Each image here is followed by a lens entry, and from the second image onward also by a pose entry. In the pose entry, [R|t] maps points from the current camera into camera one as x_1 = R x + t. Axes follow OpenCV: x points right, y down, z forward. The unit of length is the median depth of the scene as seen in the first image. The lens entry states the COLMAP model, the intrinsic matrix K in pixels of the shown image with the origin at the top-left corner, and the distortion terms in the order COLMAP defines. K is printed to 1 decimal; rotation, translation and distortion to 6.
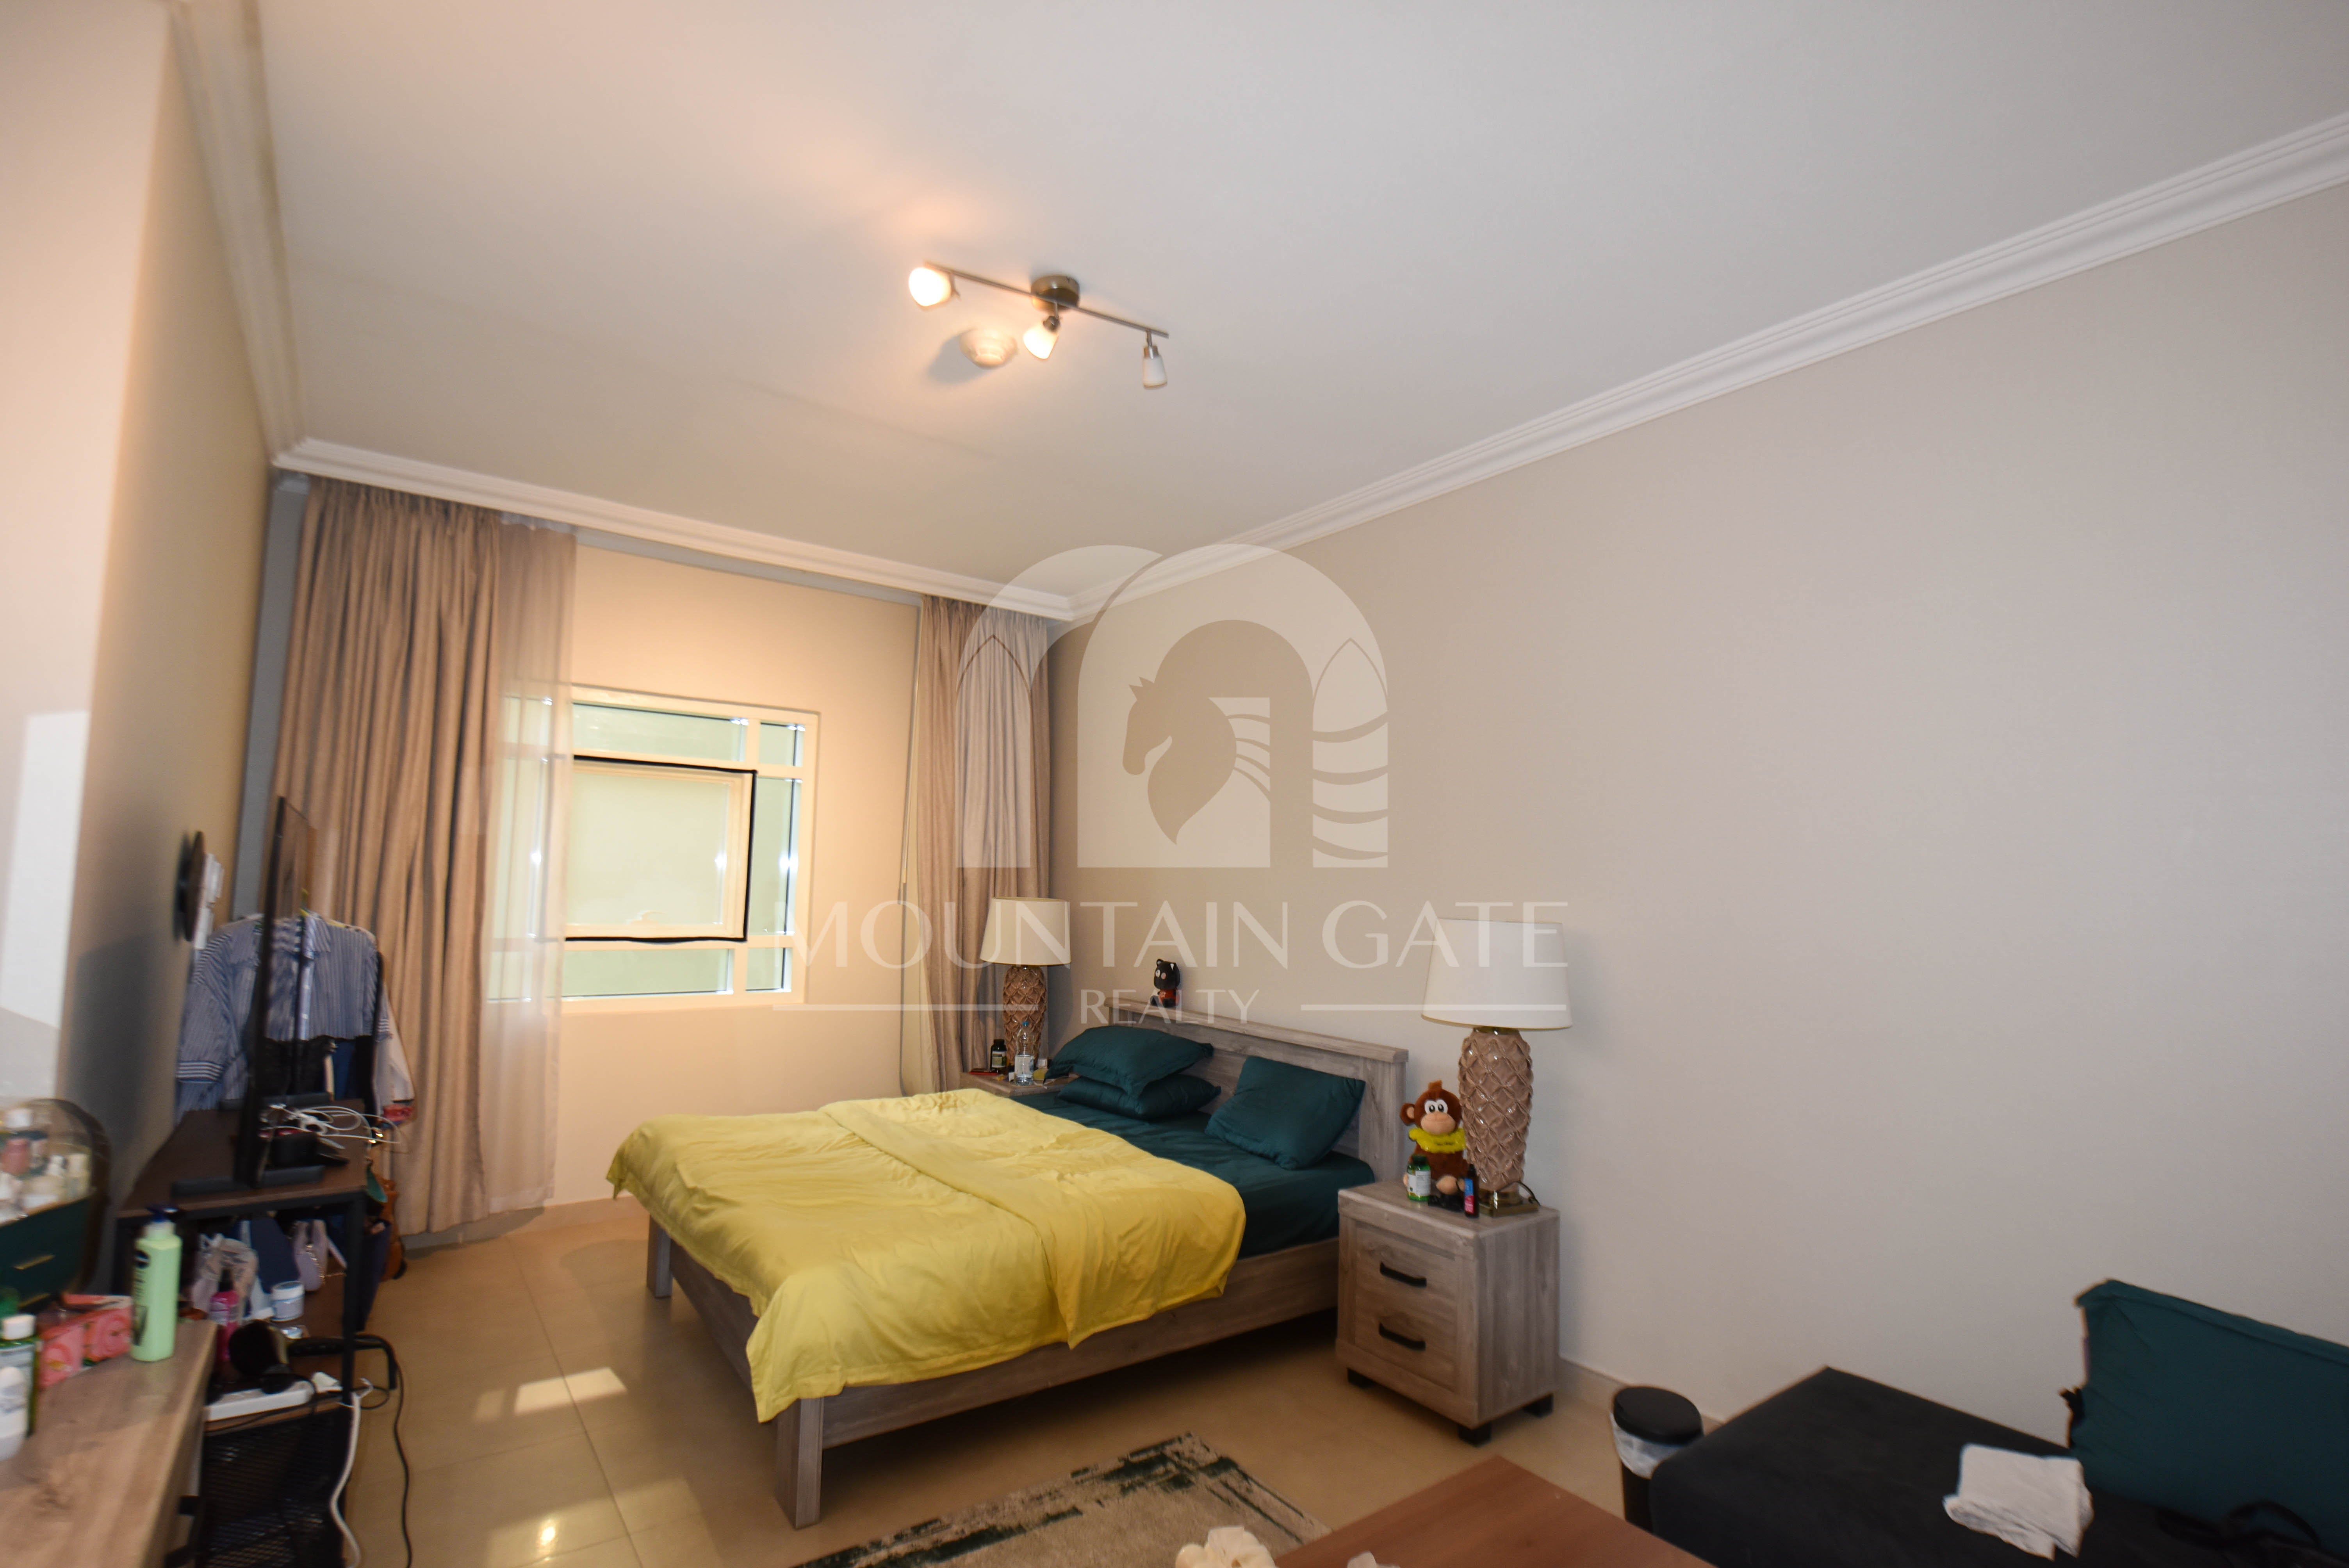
lens RADIAL K [[1090.4, 0, 1185.0], [0, 1090.4, 799.7], [0, 0, 1]] dist [-0.011946, -0.002722]
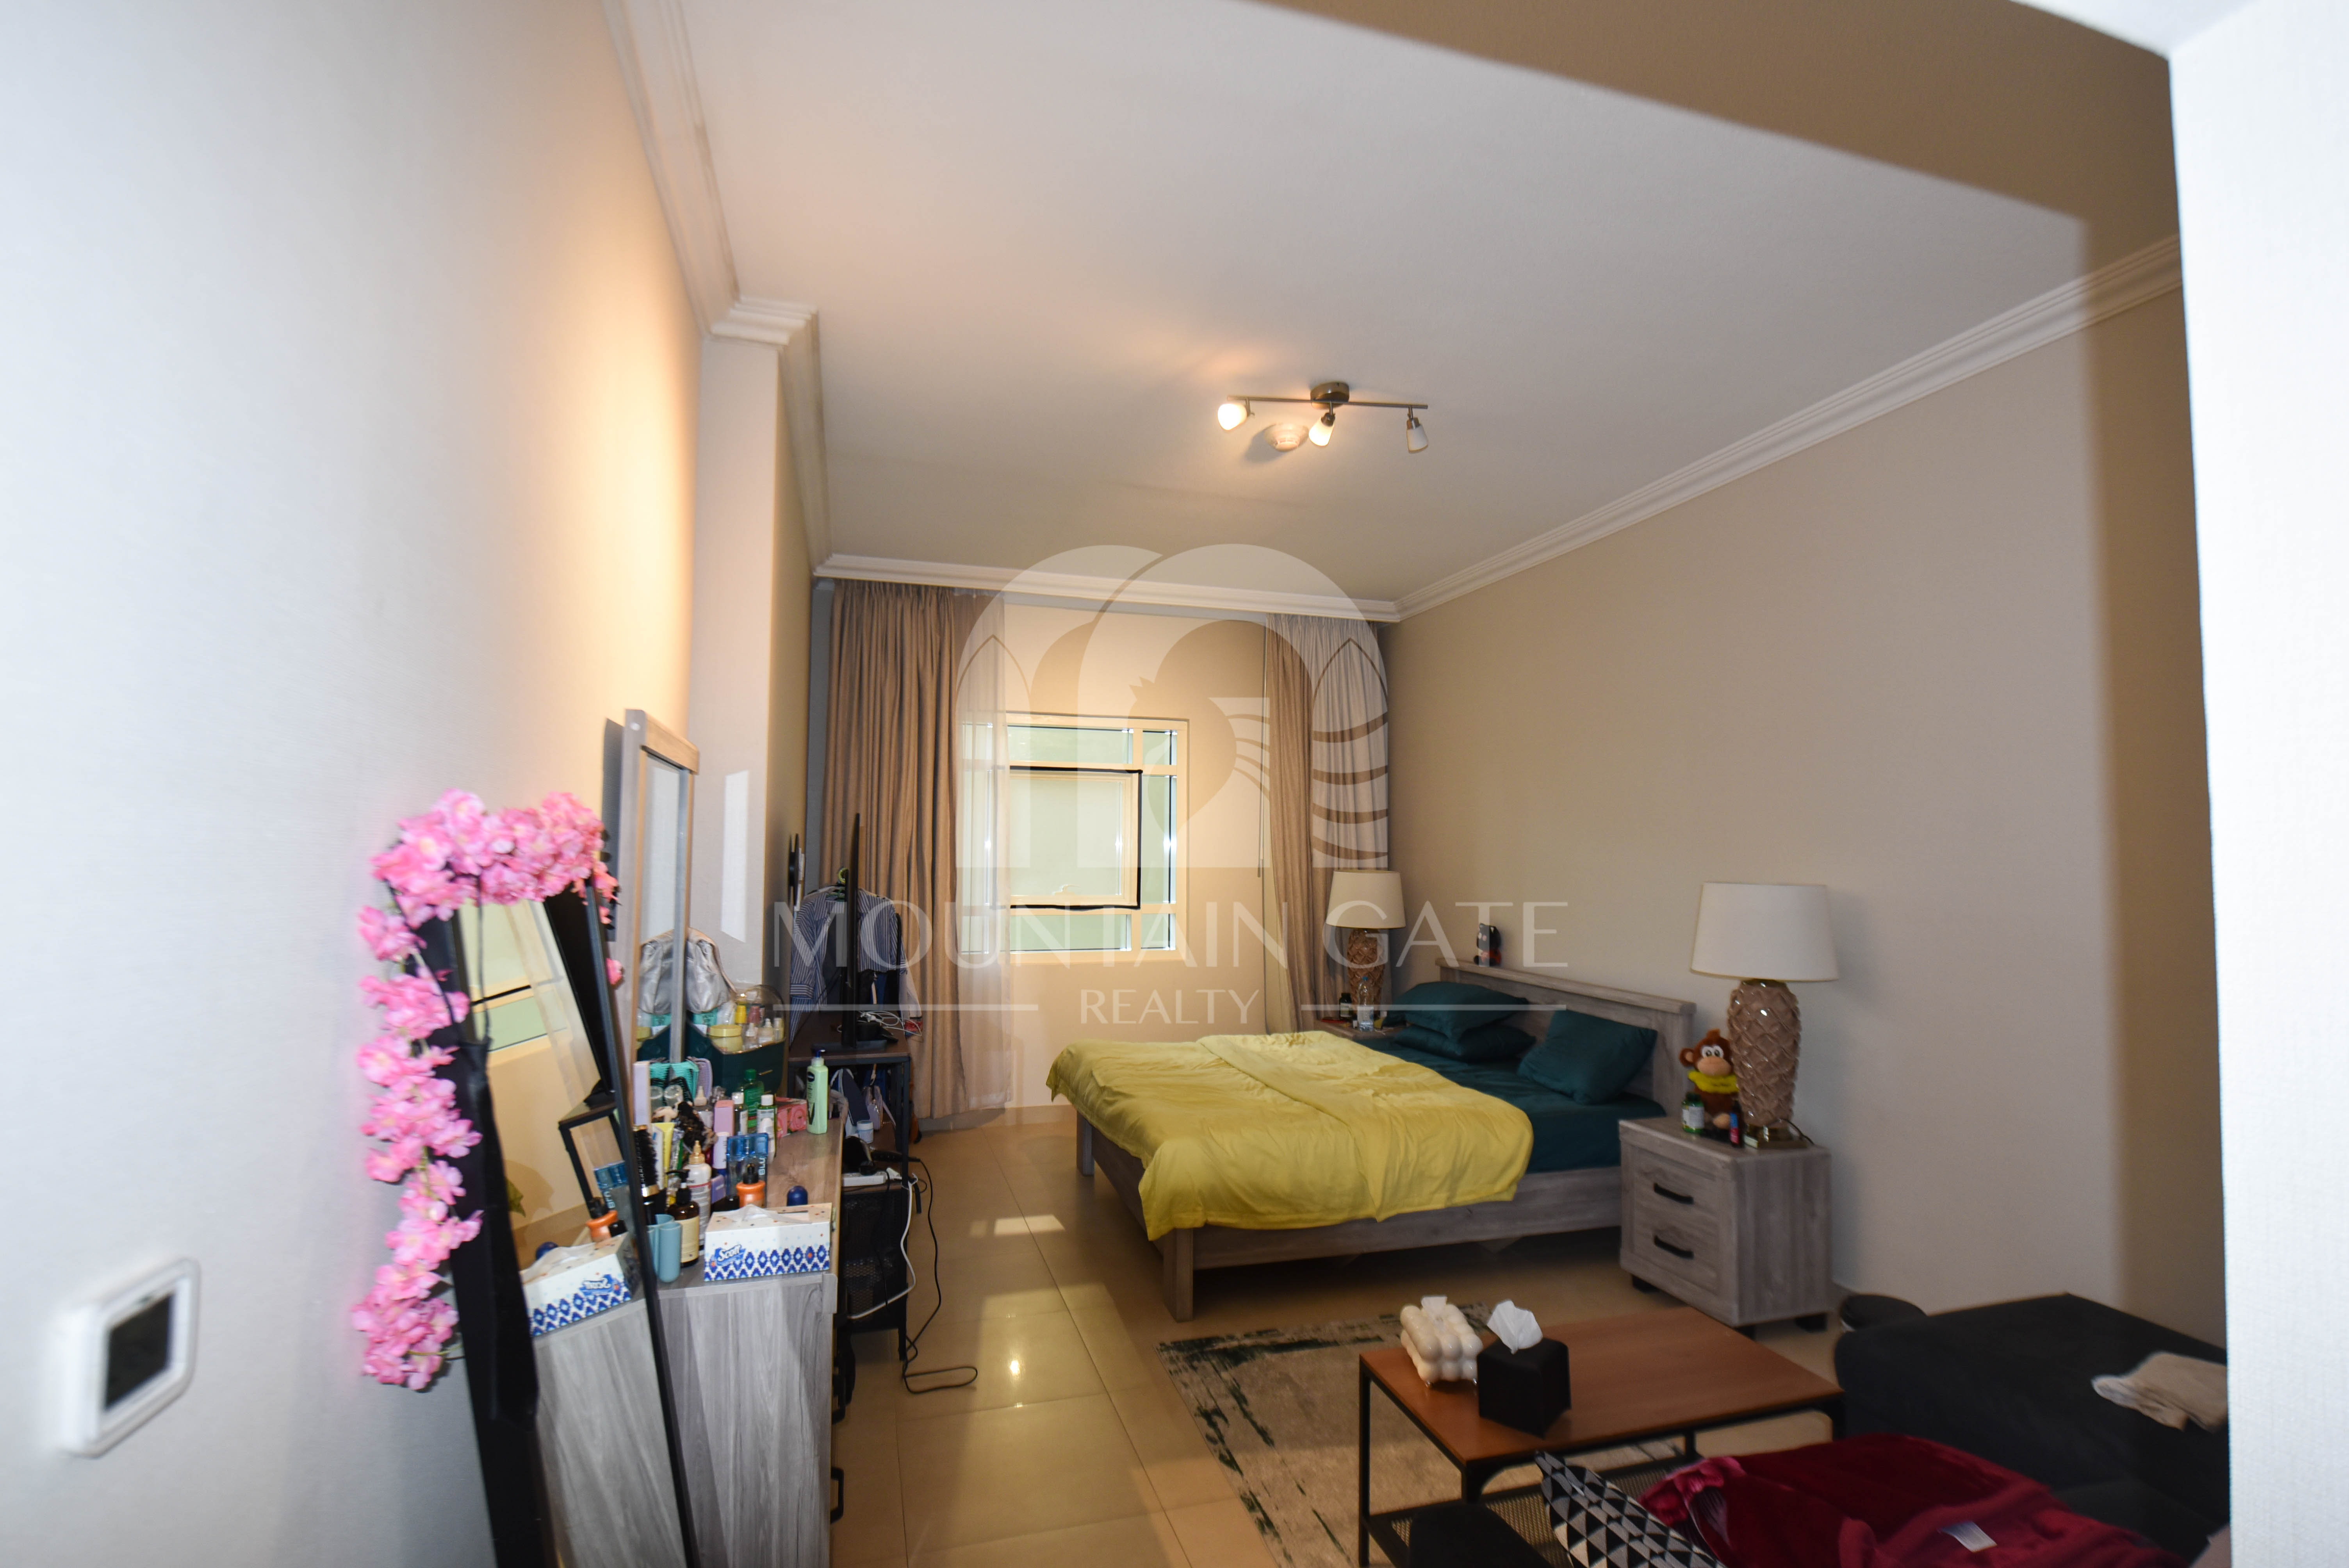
lens RADIAL K [[1090.4, 0, 1175.9], [0, 1090.4, 782.7], [0, 0, 1]] dist [-0.011946, -0.002722]
pose [[0.935038, -0.042130, -0.352037, 0.126627], [0.044653, 0.999002, -0.000953, -0.016323], [0.351726, -0.014828, 0.935986, -0.236944]]
